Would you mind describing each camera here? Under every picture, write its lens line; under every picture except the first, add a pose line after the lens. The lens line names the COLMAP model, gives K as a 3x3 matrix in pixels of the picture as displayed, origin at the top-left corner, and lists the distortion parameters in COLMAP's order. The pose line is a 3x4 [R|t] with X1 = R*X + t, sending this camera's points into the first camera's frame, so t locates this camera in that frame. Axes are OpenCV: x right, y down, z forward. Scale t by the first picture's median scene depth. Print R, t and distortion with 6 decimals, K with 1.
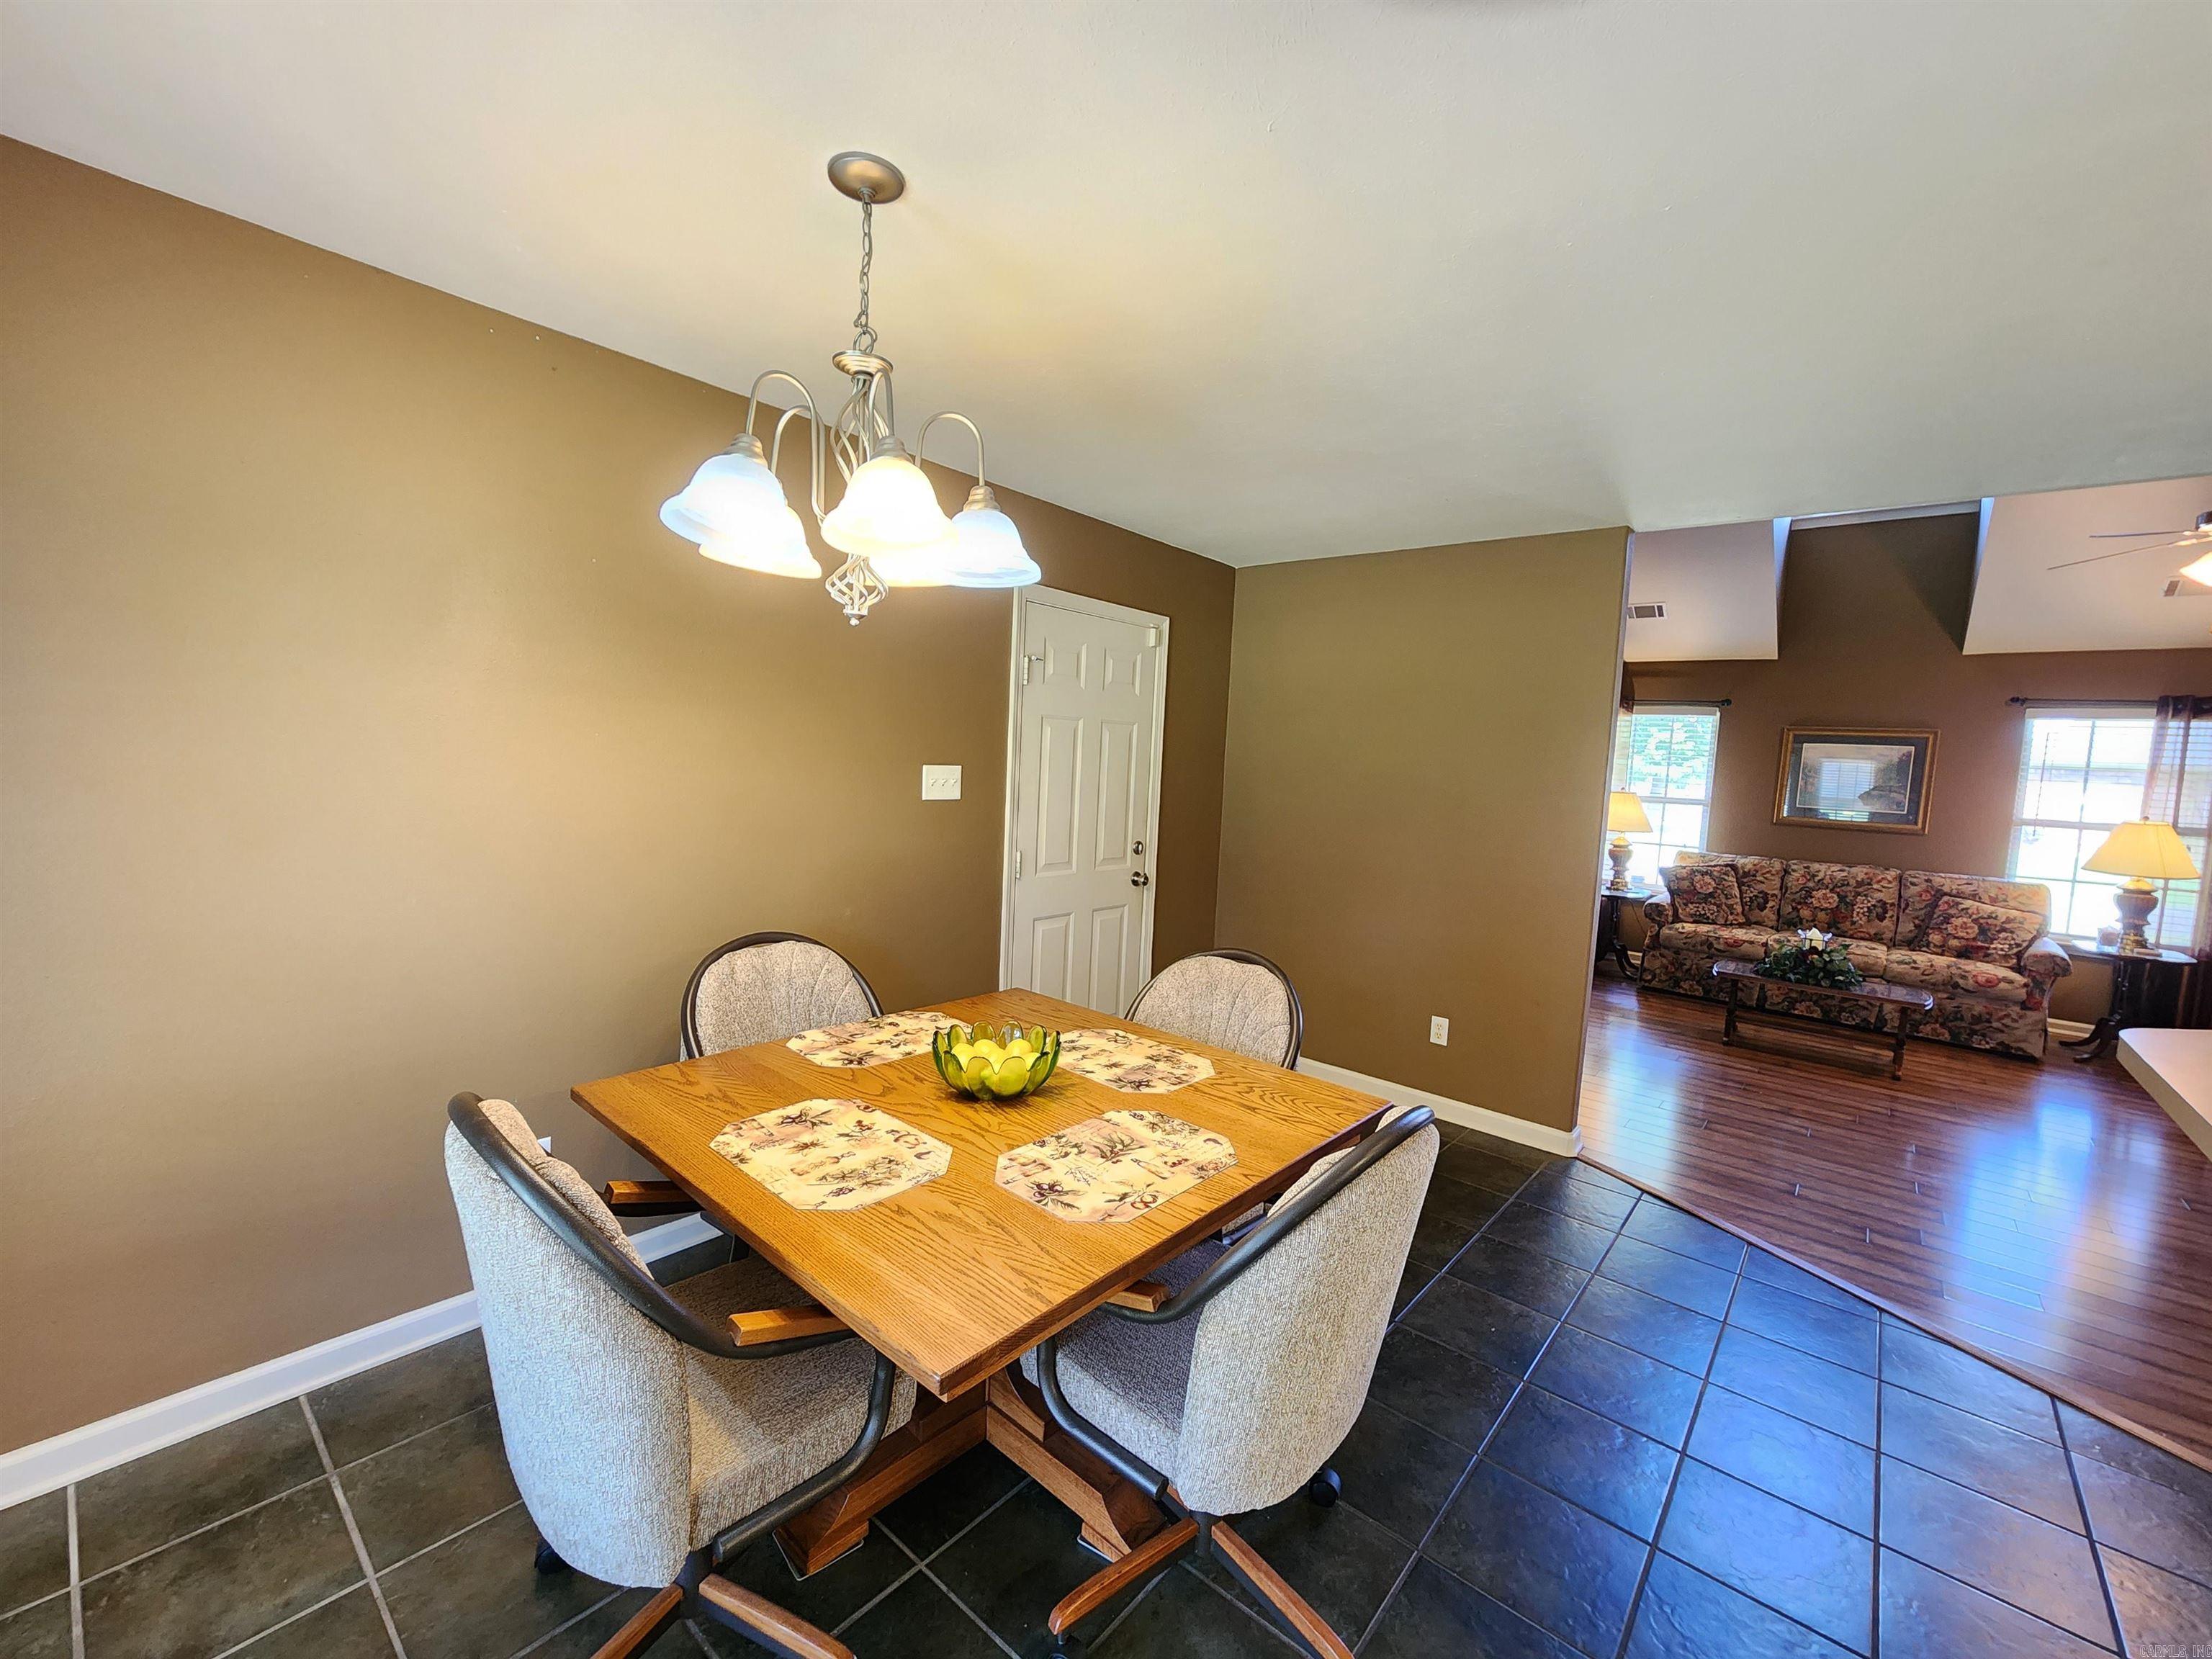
lens RADIAL K [[911.8, 0, 1106.3], [0, 911.8, 830.5], [0, 0, 1]] dist [0.001199, 0.000219]
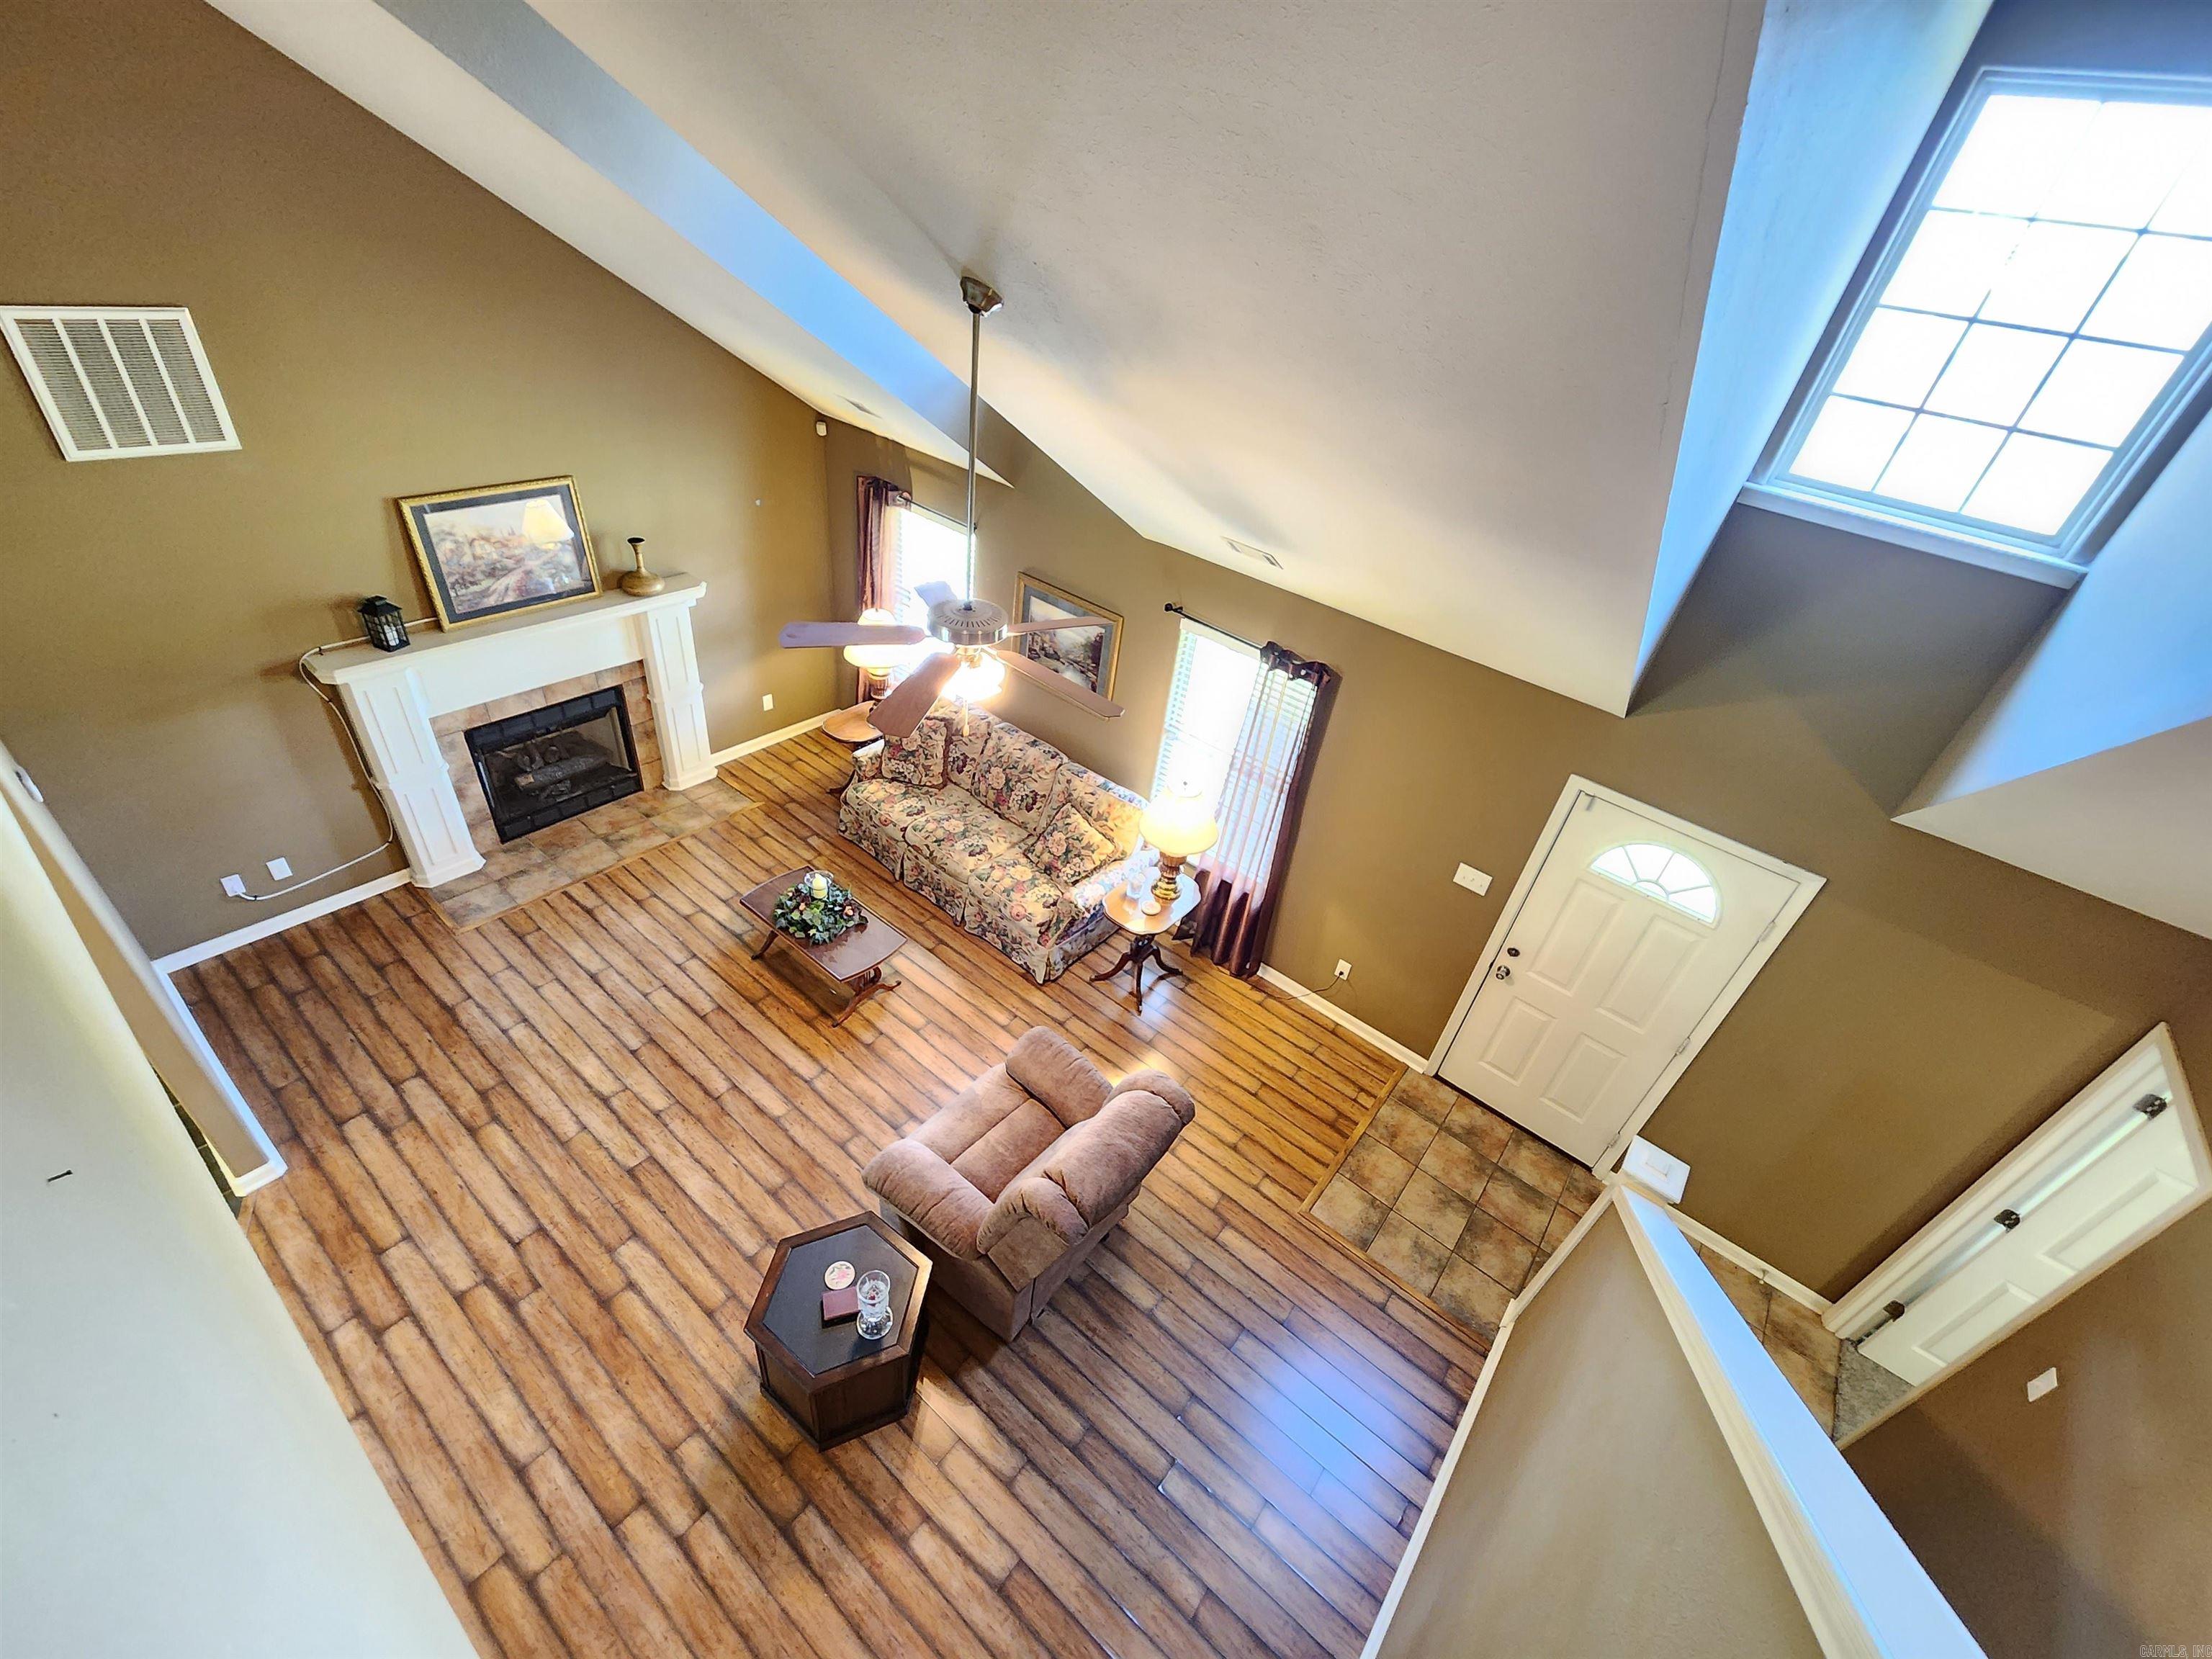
lens RADIAL K [[911.8, 0, 1113.3], [0, 911.8, 833.3], [0, 0, 1]] dist [0.001199, 0.000219]
pose [[0.995851, 0.044739, 0.079242, 0.932949], [-0.079436, 0.852200, 0.517151, -0.429731], [-0.044393, -0.521300, 0.852218, 0.154722]]
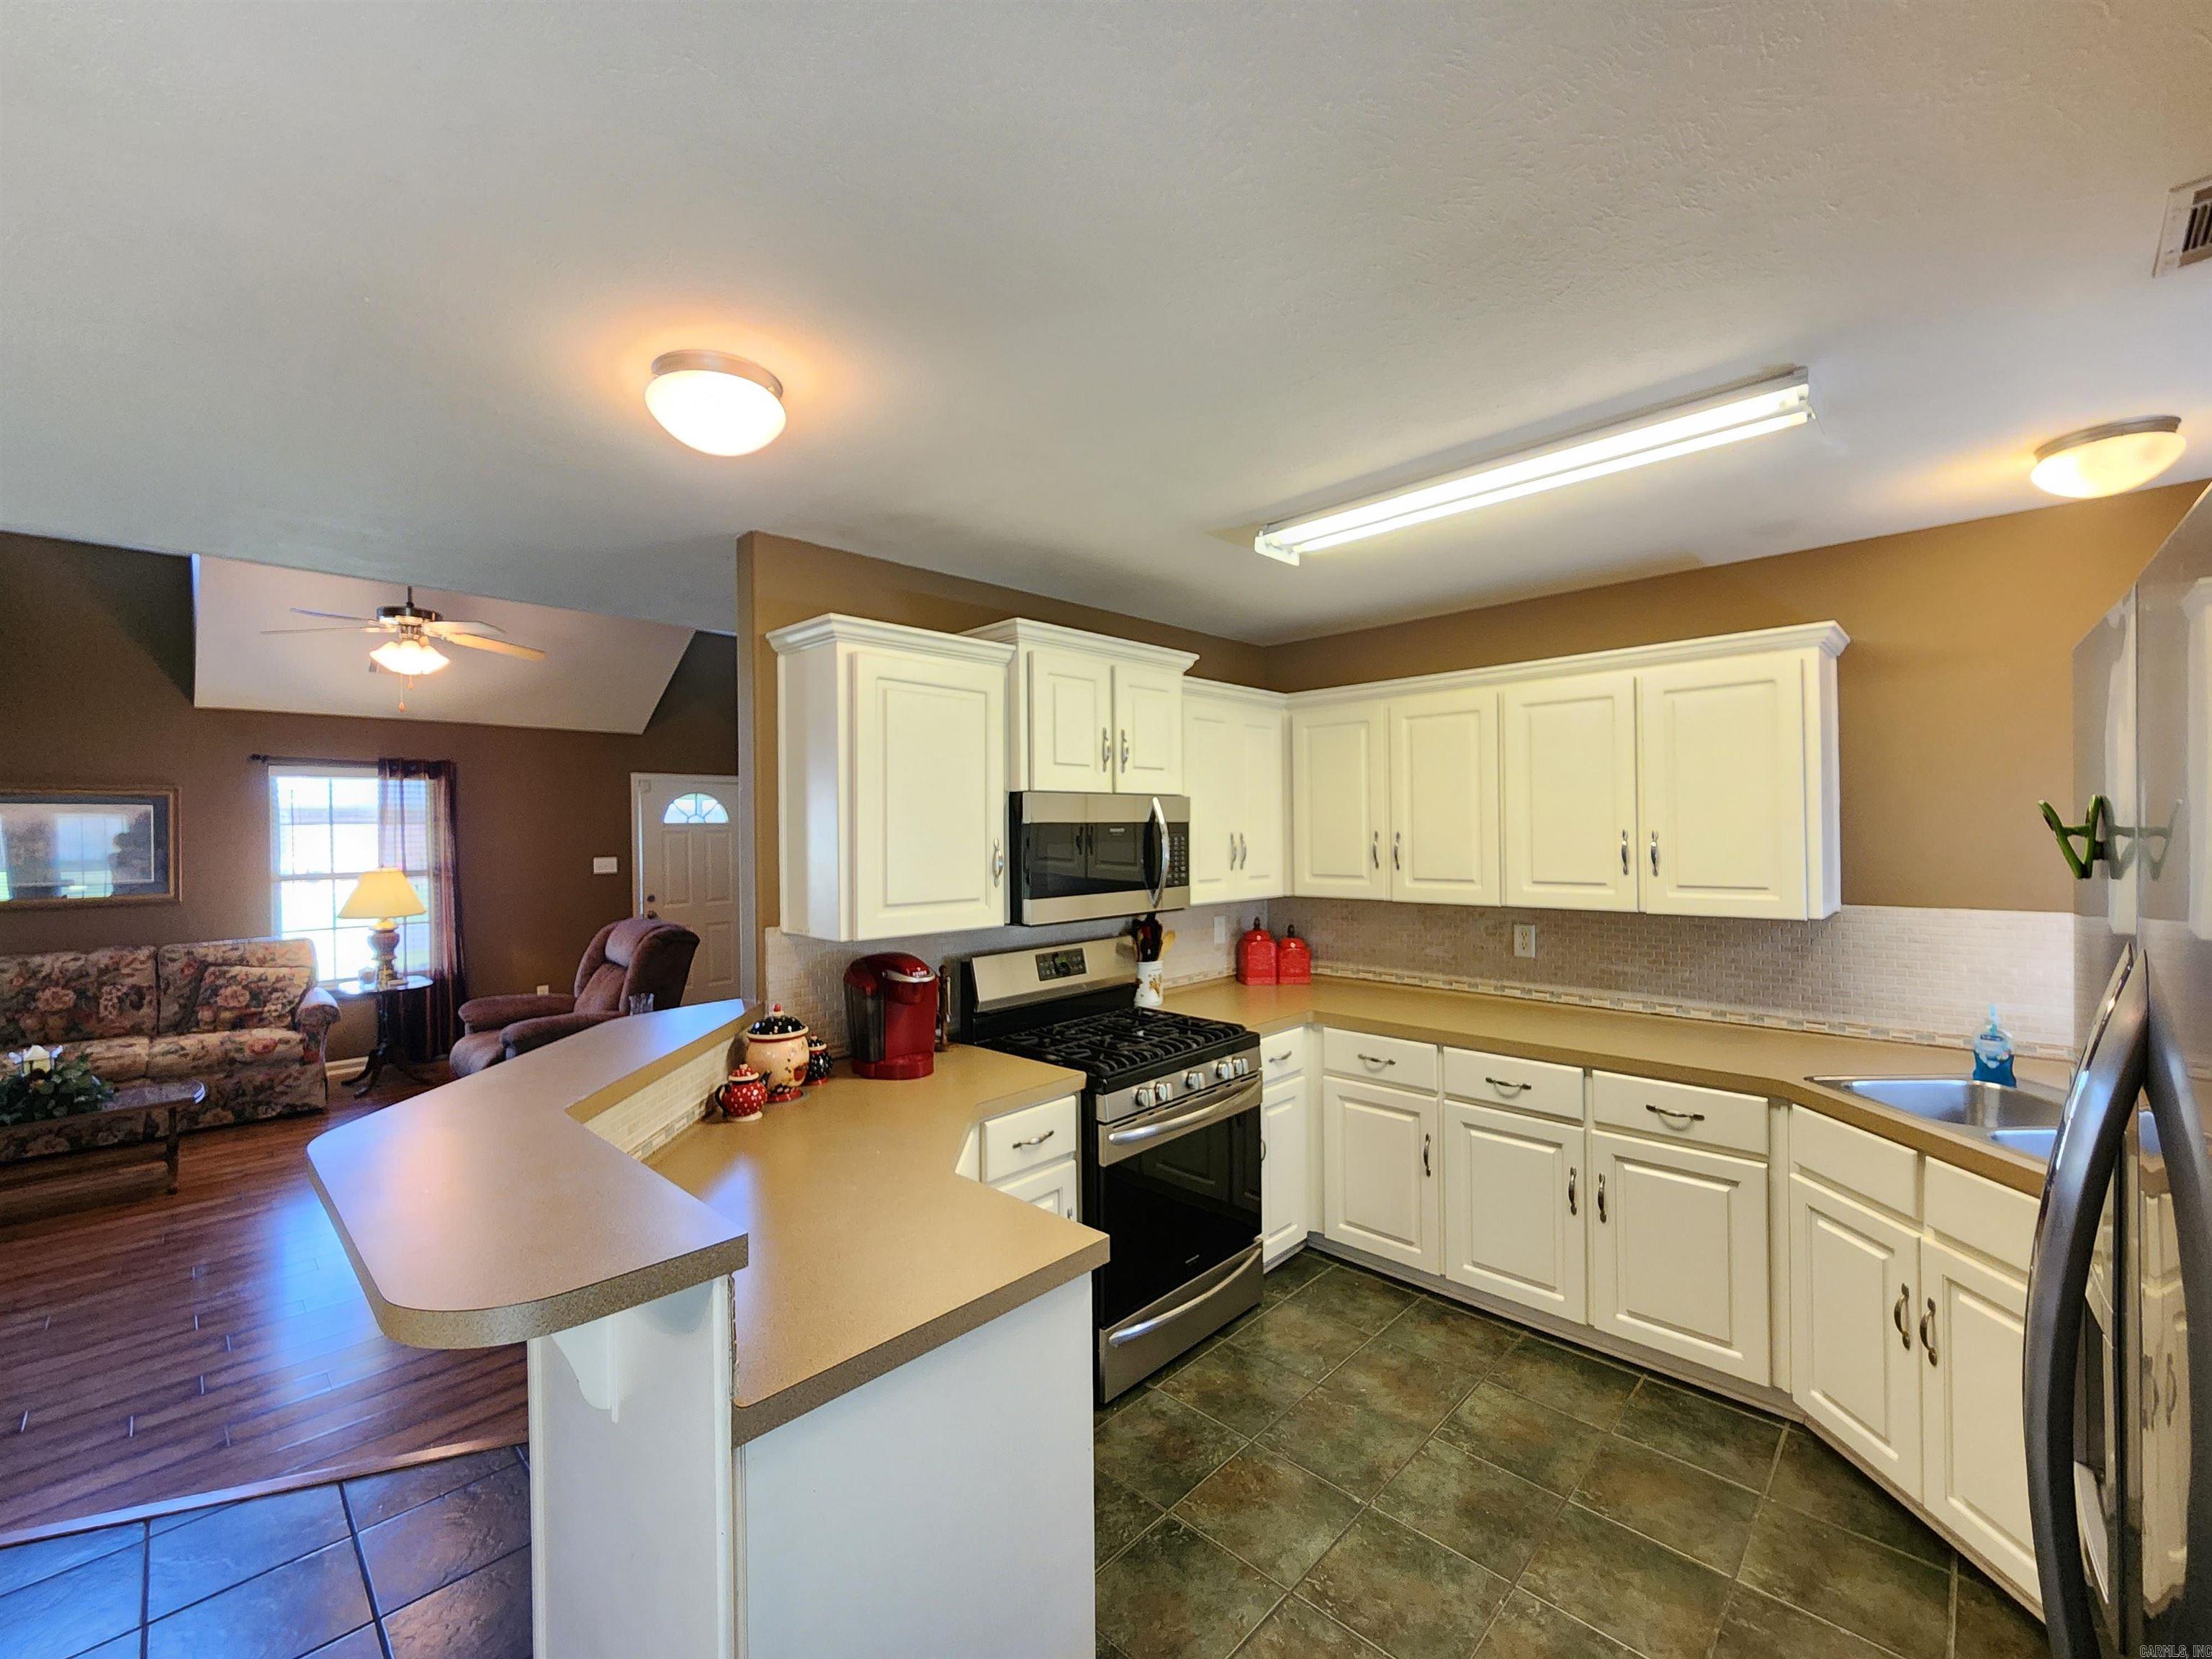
lens RADIAL K [[911.8, 0, 1108.2], [0, 911.8, 833.2], [0, 0, 1]] dist [0.001199, 0.000219]
pose [[0.068389, -0.058466, 0.995944, 0.071081], [0.093419, 0.994270, 0.051953, -0.027321], [-0.993275, 0.089487, 0.073459, 0.016879]]
